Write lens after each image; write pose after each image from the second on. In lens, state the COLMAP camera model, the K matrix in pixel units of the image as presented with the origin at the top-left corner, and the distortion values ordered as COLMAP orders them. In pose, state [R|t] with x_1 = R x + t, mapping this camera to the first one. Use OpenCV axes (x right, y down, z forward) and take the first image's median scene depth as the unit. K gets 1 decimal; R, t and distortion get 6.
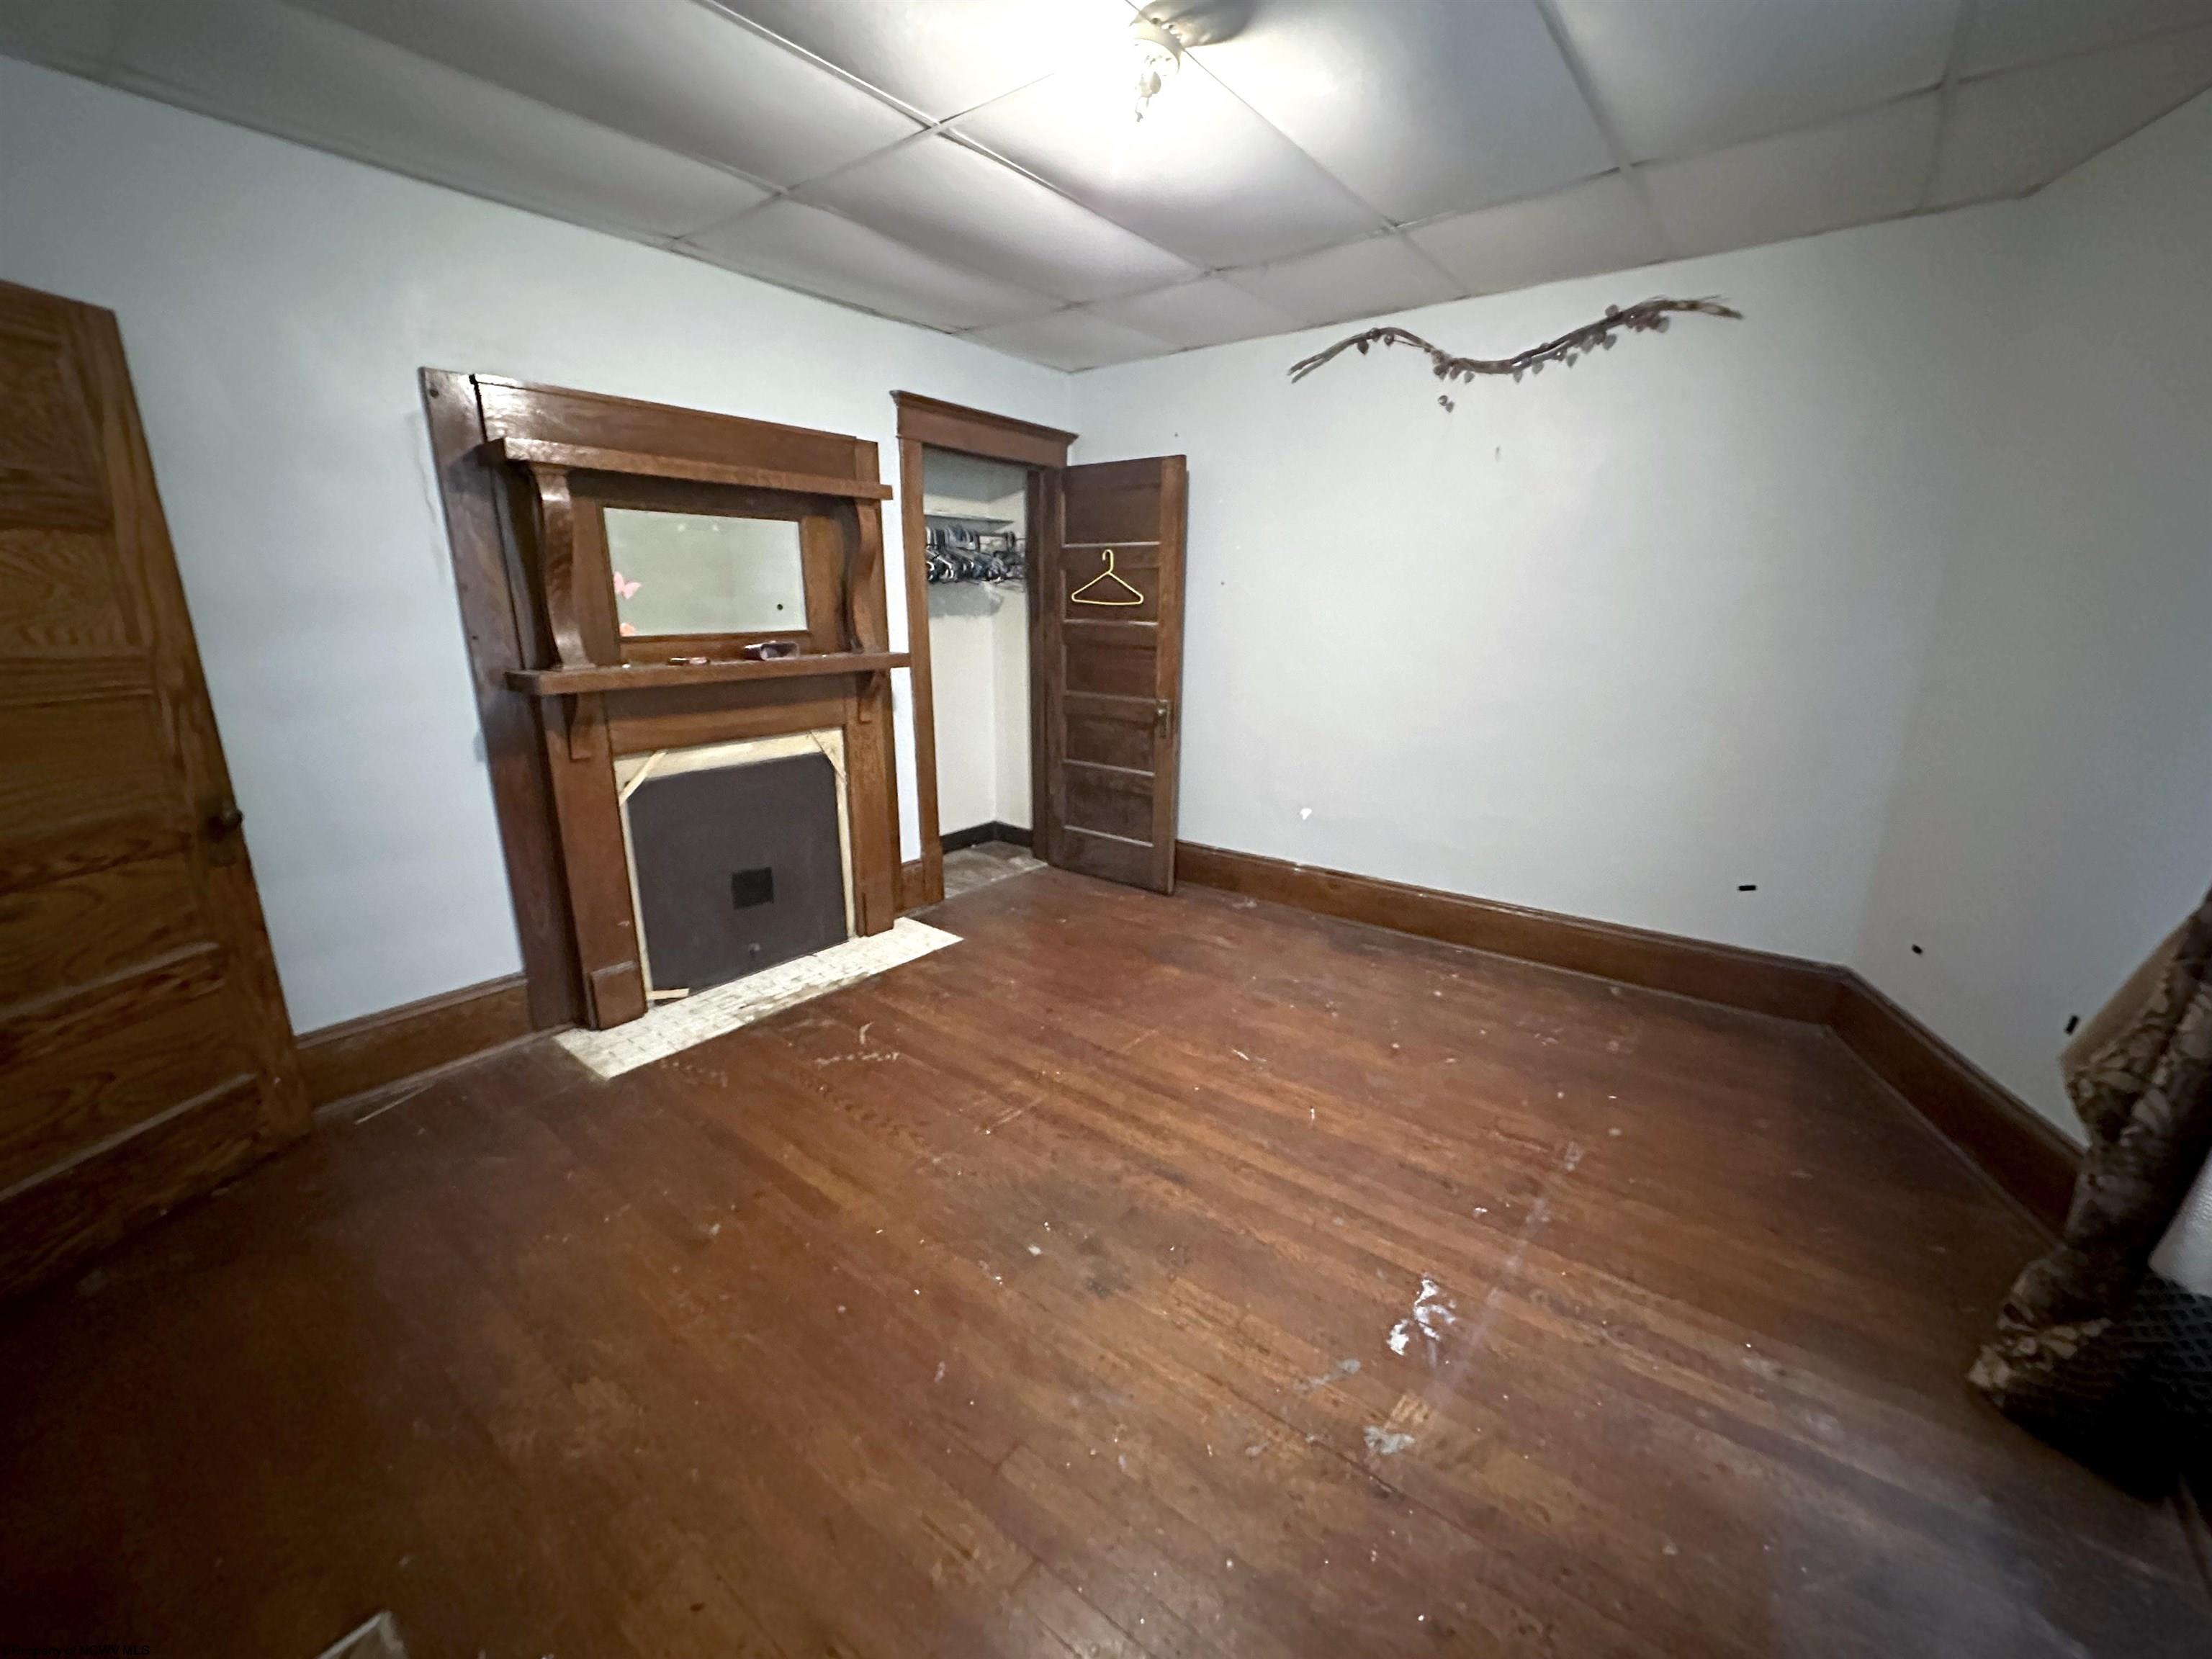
lens RADIAL K [[883.7, 0, 1106.7], [0, 883.7, 822.0], [0, 0, 1]] dist [-0.003564, -0.000394]
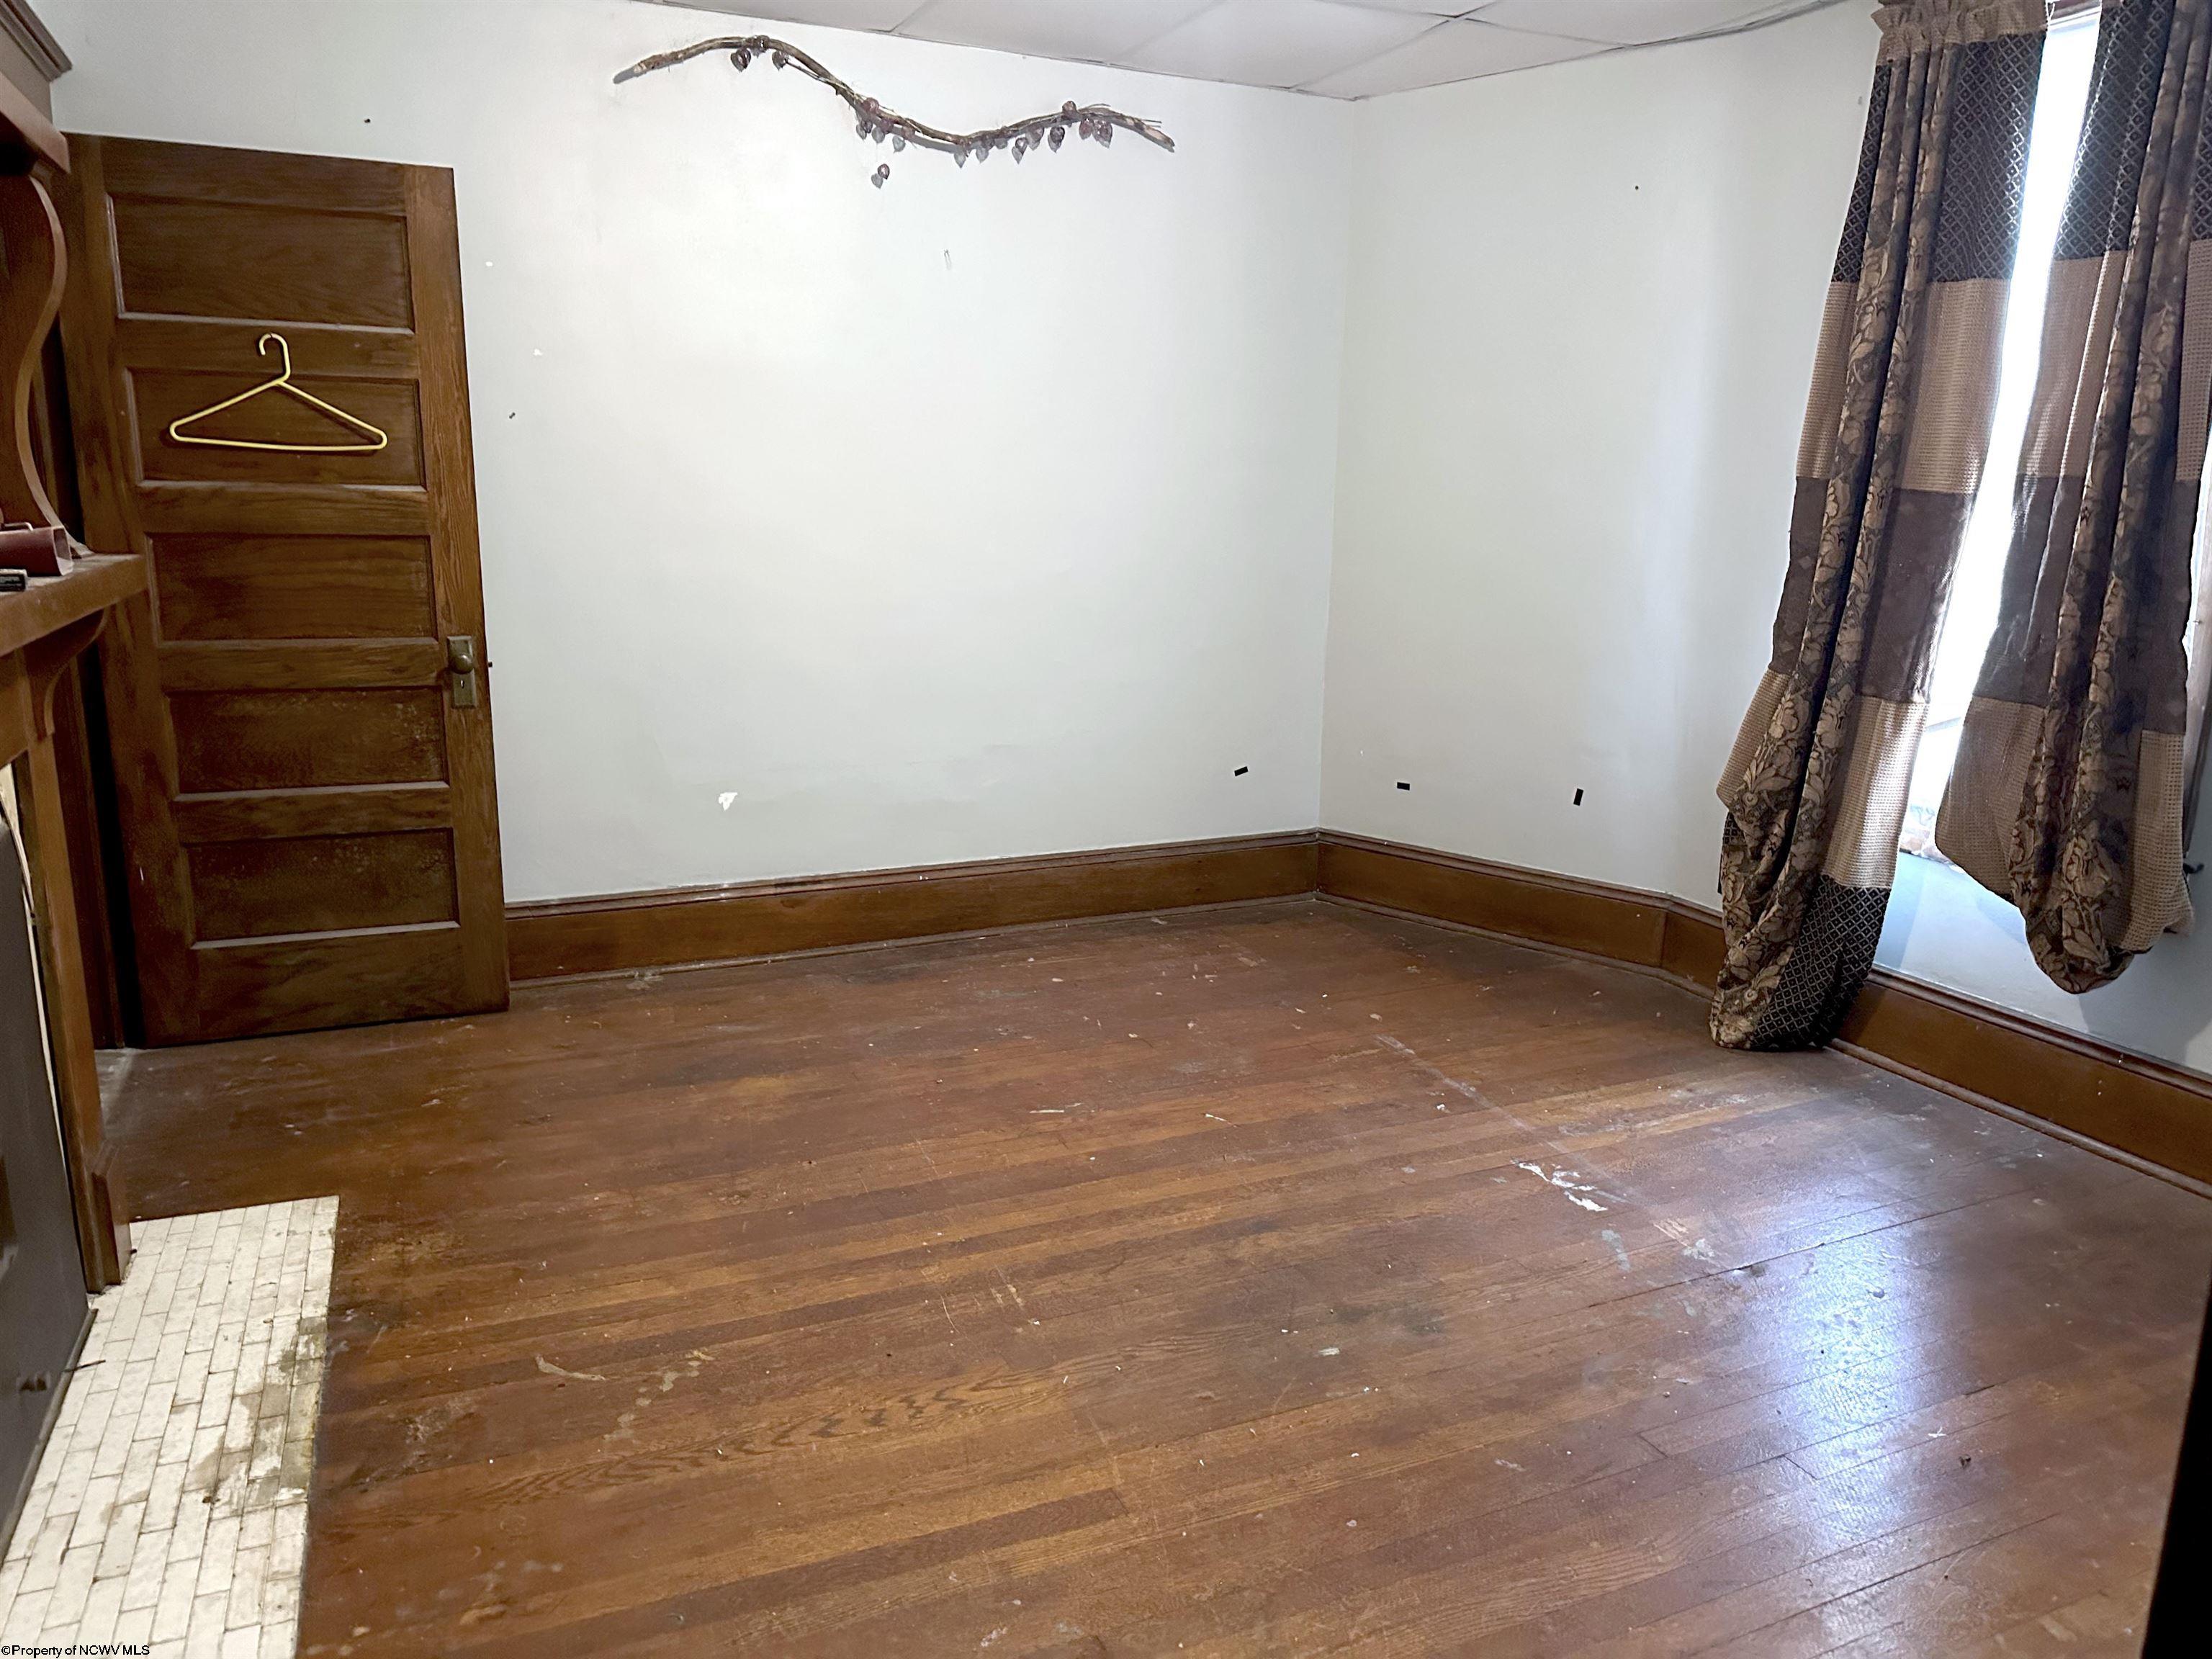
lens RADIAL K [[1548.2, 0, 1106.6], [0, 1548.2, 830.0], [0, 0, 1]] dist [0.045955, -0.009638]
pose [[0.472891, -0.186279, 0.861205, -0.732612], [0.206003, 0.973683, 0.097490, -0.050514], [-0.856701, 0.131309, 0.498820, 0.299554]]
